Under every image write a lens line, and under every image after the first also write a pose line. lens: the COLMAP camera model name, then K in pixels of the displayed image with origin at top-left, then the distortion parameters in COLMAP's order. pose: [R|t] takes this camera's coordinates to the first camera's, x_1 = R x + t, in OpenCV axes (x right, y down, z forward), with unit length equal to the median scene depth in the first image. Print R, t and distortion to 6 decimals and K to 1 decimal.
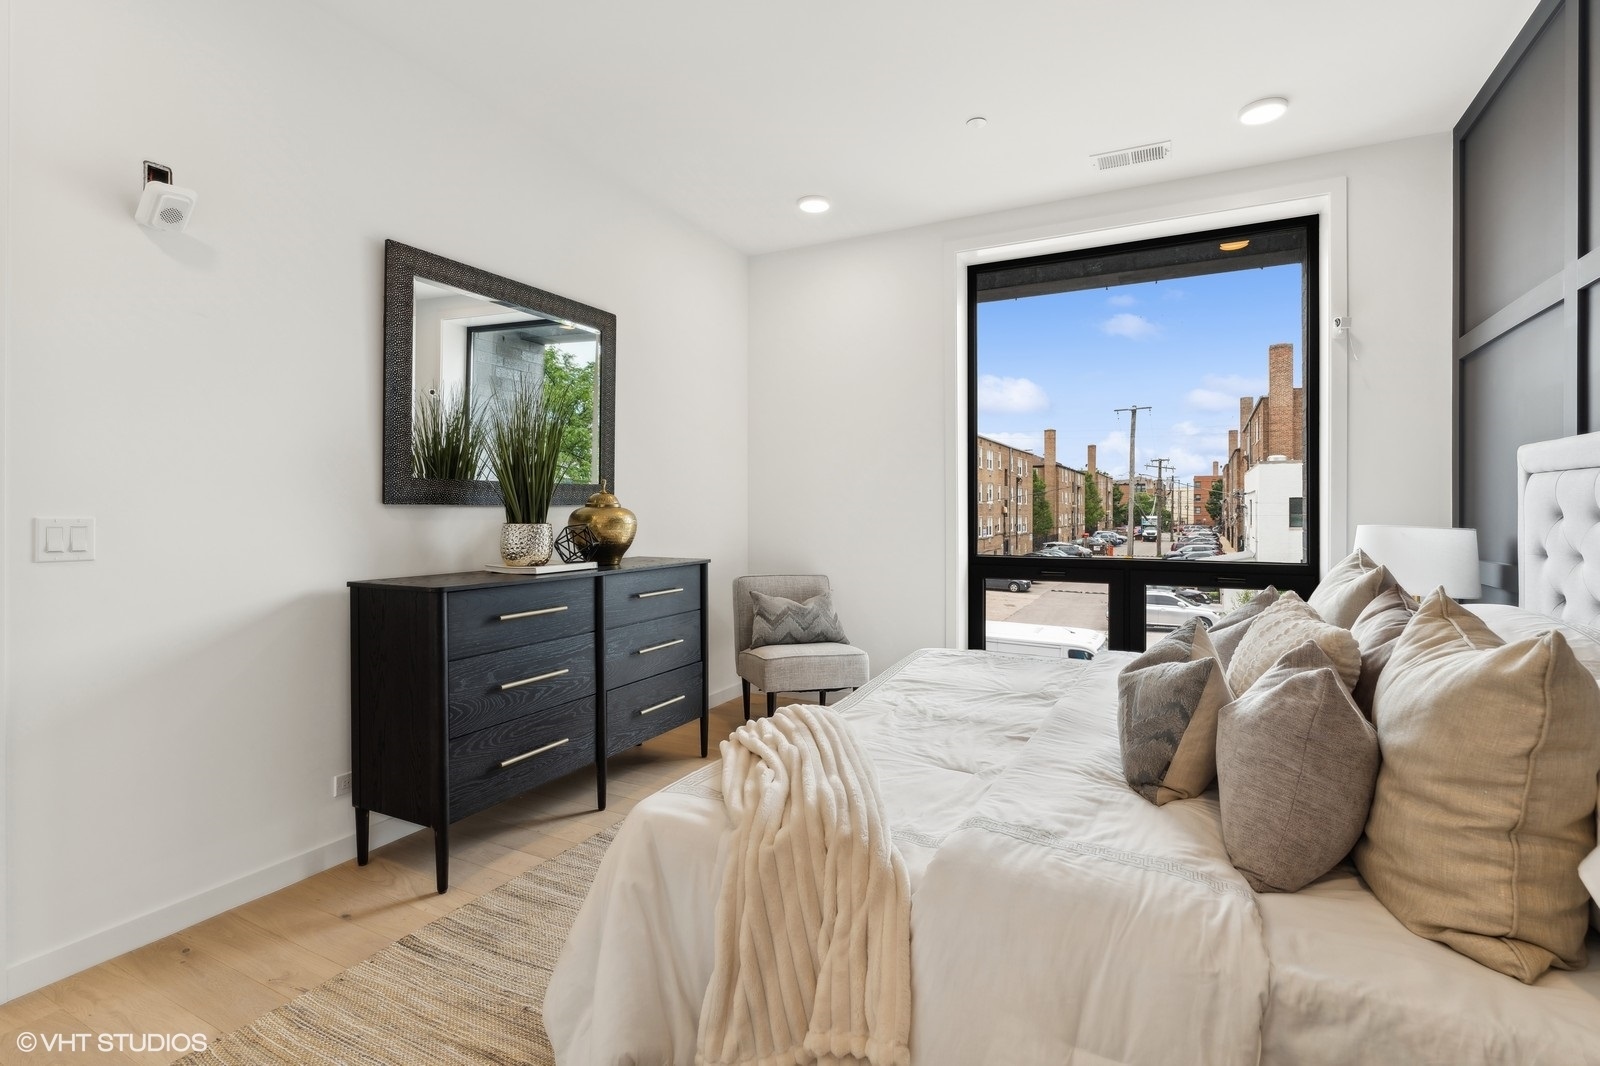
lens RADIAL K [[748.6, 0, 800.0], [0, 748.6, 533.0], [0, 0, 1]] dist [-0.000032, 0.000280]
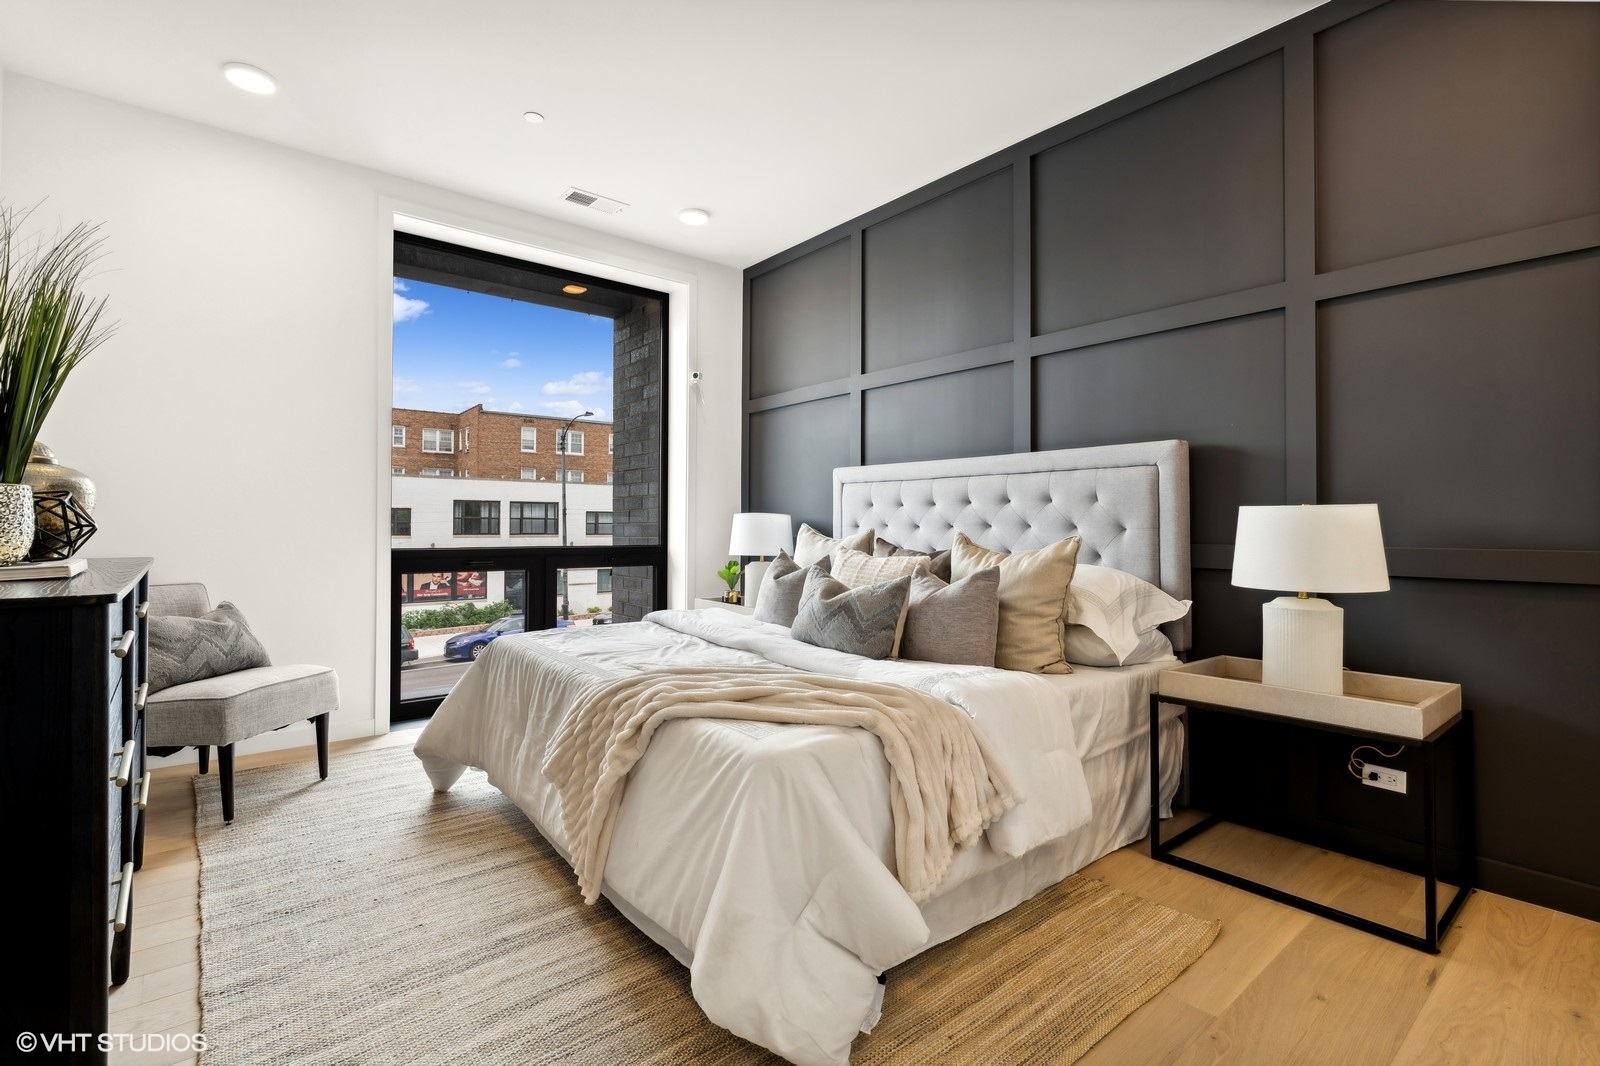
lens RADIAL K [[748.6, 0, 800.0], [0, 748.6, 533.0], [0, 0, 1]] dist [-0.000032, 0.000280]
pose [[0.397590, -0.007365, 0.917534, -0.619680], [0.022241, 0.999751, -0.001612, 0.035453], [-0.917294, 0.021048, 0.397655, 0.290287]]
